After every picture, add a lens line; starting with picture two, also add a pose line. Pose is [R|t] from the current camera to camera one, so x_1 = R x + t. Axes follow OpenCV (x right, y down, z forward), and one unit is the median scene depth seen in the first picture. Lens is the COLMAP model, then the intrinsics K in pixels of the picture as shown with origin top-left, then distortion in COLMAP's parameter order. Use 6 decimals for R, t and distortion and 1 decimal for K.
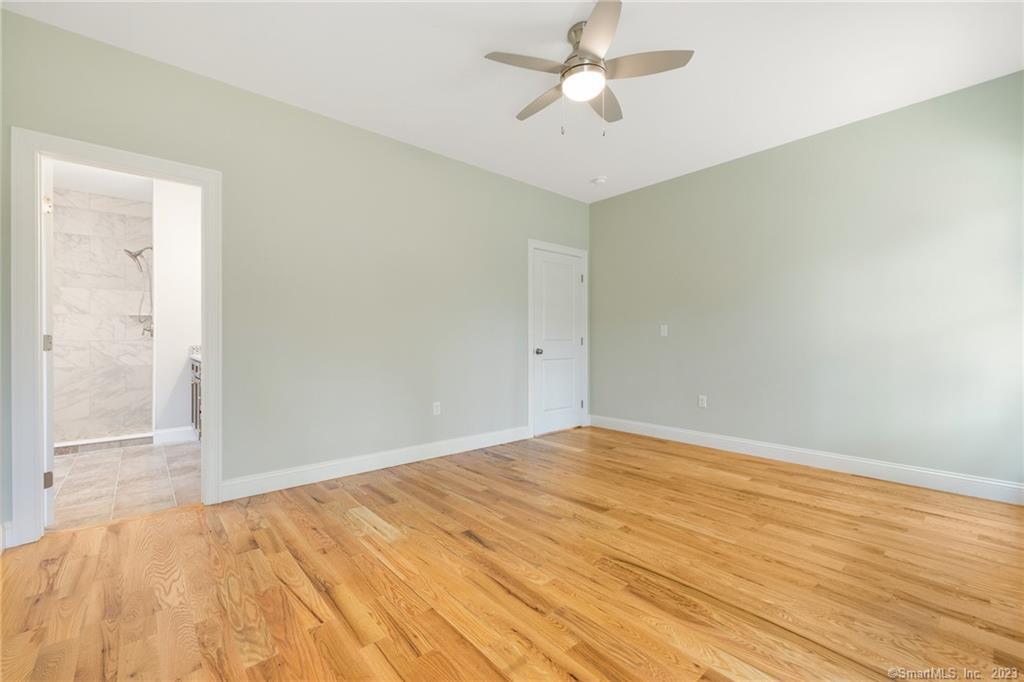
lens RADIAL K [[426.7, 0, 511.0], [0, 426.7, 339.8], [0, 0, 1]] dist [-0.001362, -0.000010]
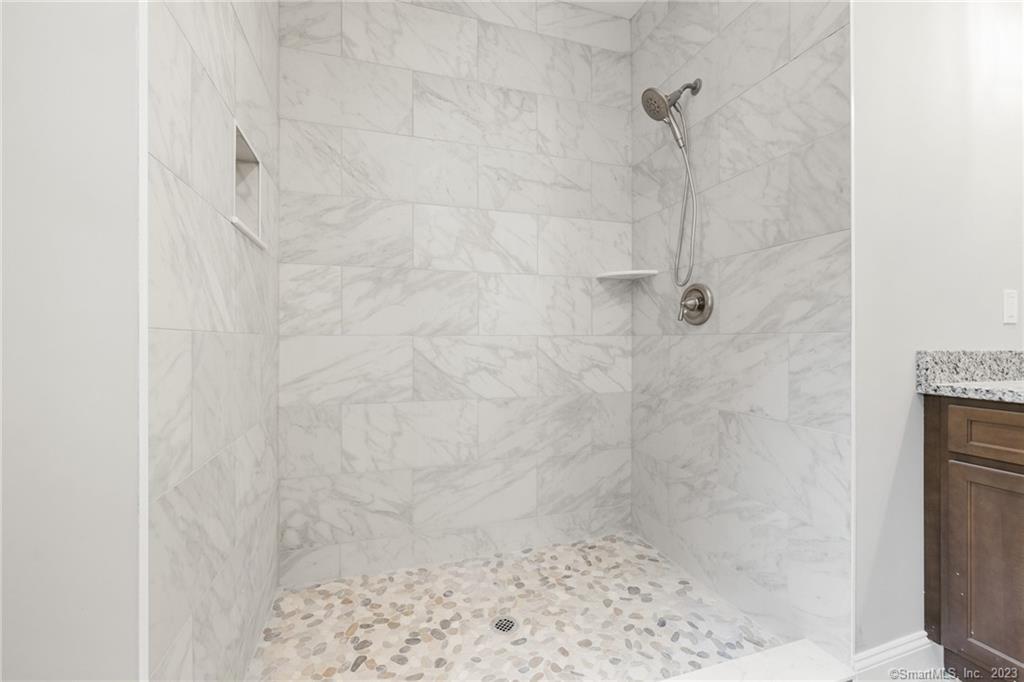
lens RADIAL K [[426.7, 0, 511.0], [0, 426.7, 339.8], [0, 0, 1]] dist [-0.001362, -0.000010]
pose [[0.919629, 0.001290, -0.392785, -0.837102], [-0.000498, 0.999998, 0.002117, 0.005098], [0.392787, -0.001751, 0.919628, 0.587477]]
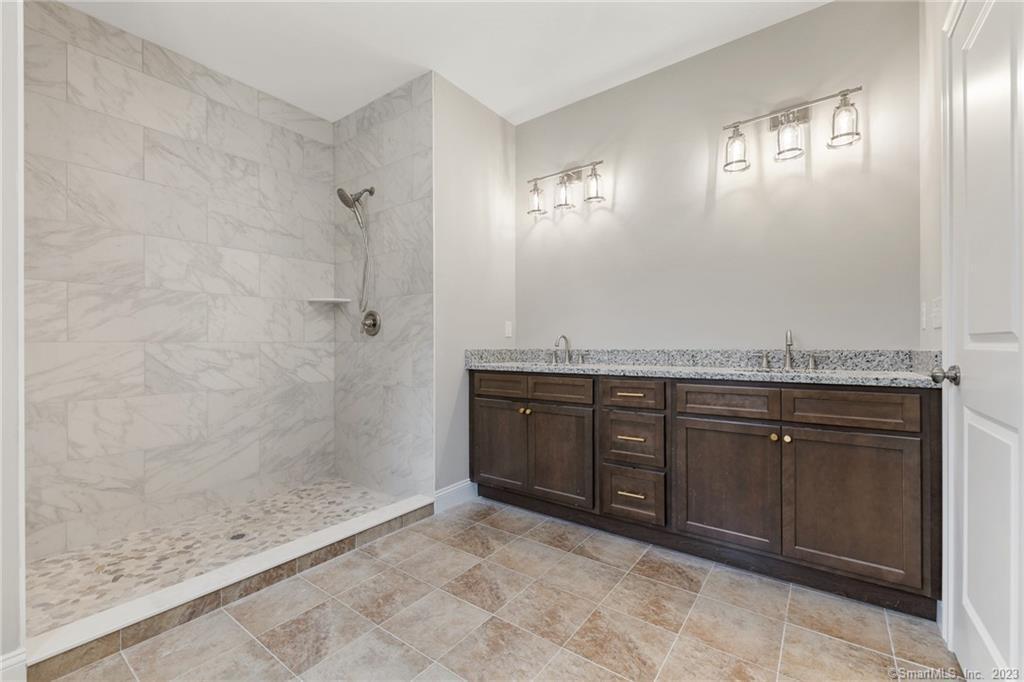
lens RADIAL K [[426.7, 0, 508.8], [0, 426.7, 343.5], [0, 0, 1]] dist [-0.000871, 0.000081]
pose [[0.977164, -0.001183, 0.212485, -0.773111], [0.001191, 0.999999, 0.000088, 0.004242], [-0.212485, 0.000167, 0.977164, 0.352905]]
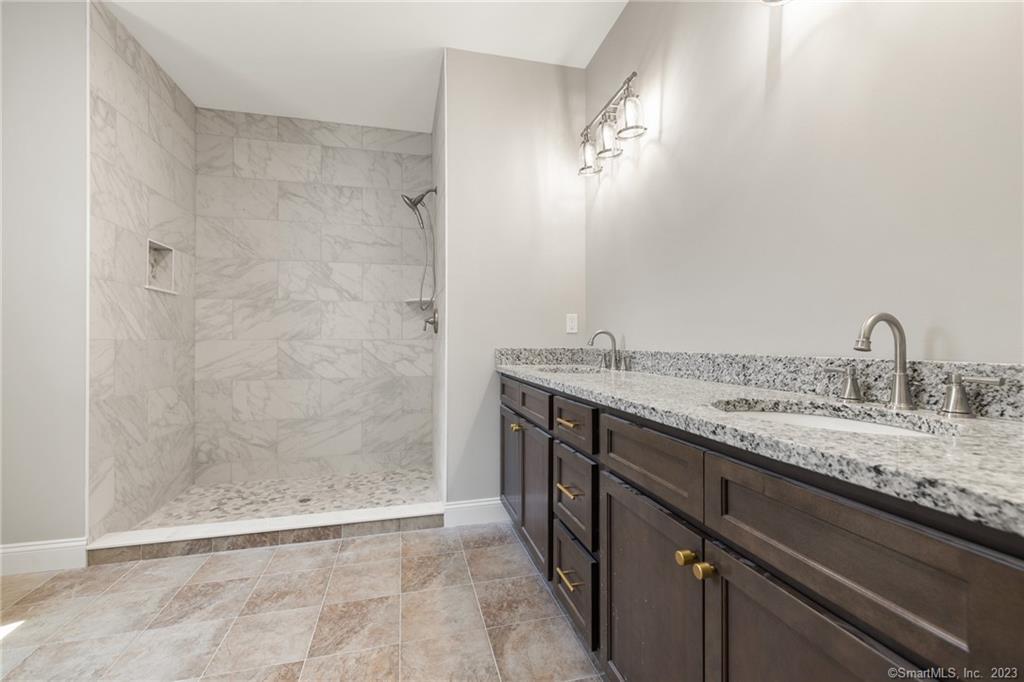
lens RADIAL K [[430.2, 0, 511.3], [0, 430.2, 336.4], [0, 0, 1]] dist [-0.000319, 0.000149]
pose [[0.893563, -0.004233, -0.448918, -0.459366], [0.001753, 0.999981, -0.005938, 0.001360], [0.448934, 0.004519, 0.893553, 0.484884]]
